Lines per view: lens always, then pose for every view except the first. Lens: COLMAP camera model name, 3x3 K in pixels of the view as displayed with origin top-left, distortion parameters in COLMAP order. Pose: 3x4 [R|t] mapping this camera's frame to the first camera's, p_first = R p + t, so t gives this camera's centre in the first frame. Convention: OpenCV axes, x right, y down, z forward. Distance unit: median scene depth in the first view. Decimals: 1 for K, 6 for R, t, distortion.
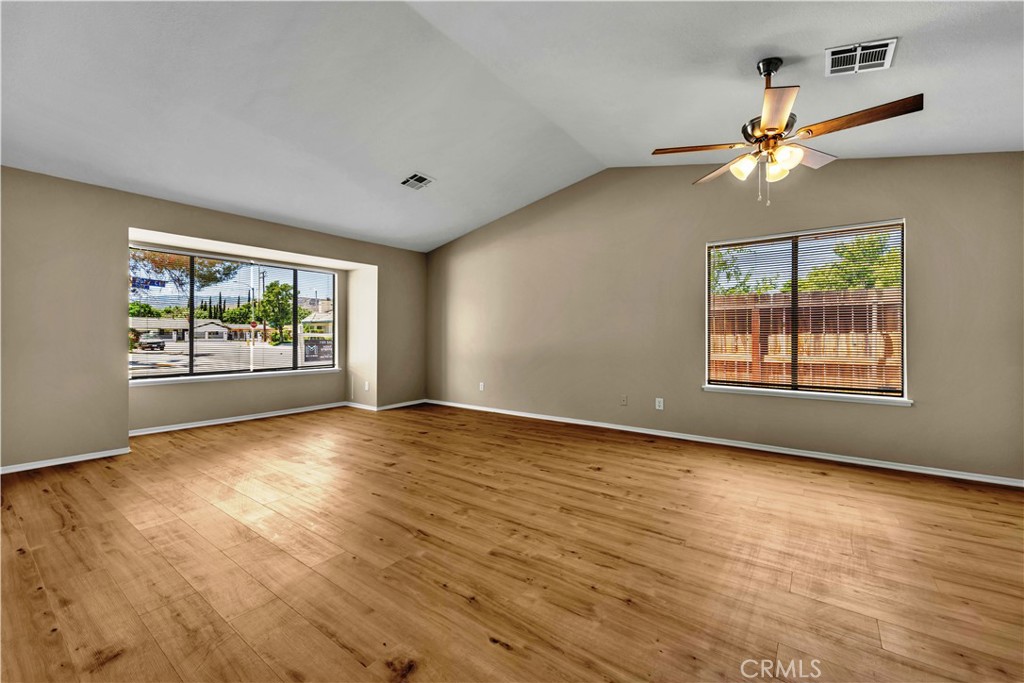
lens RADIAL K [[415.1, 0, 507.5], [0, 415.1, 337.0], [0, 0, 1]] dist [-0.013902, 0.000124]
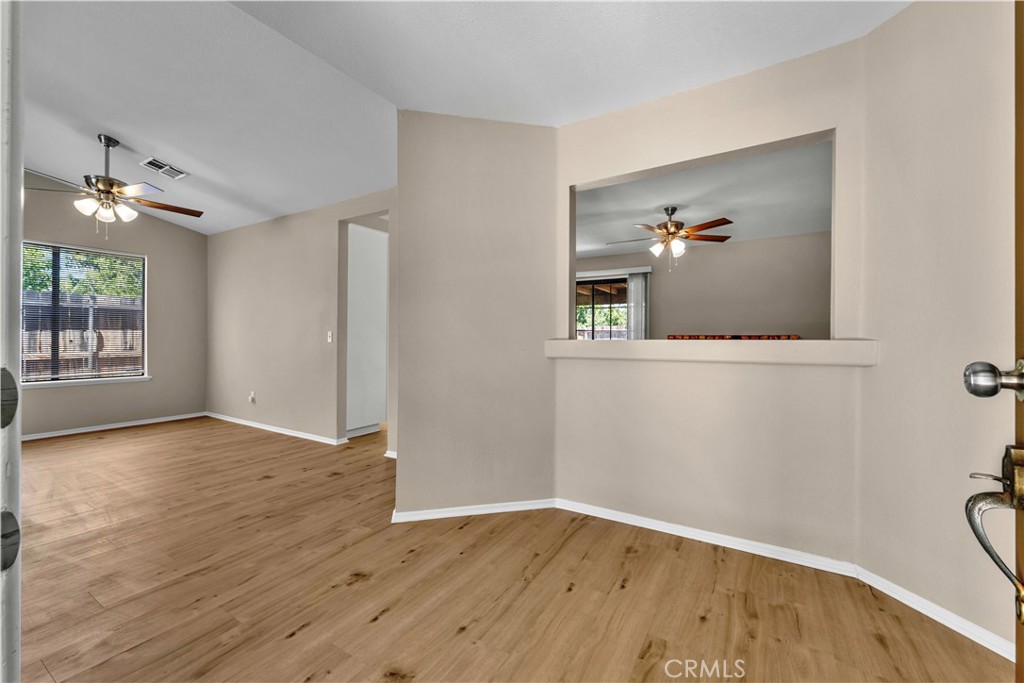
lens RADIAL K [[415.1, 0, 509.5], [0, 415.1, 339.7], [0, 0, 1]] dist [-0.013902, 0.000124]
pose [[-0.104861, -0.004176, 0.994478, -3.224691], [-0.007502, 0.999966, 0.003408, 0.016497], [-0.994459, -0.007103, -0.104888, -0.800383]]
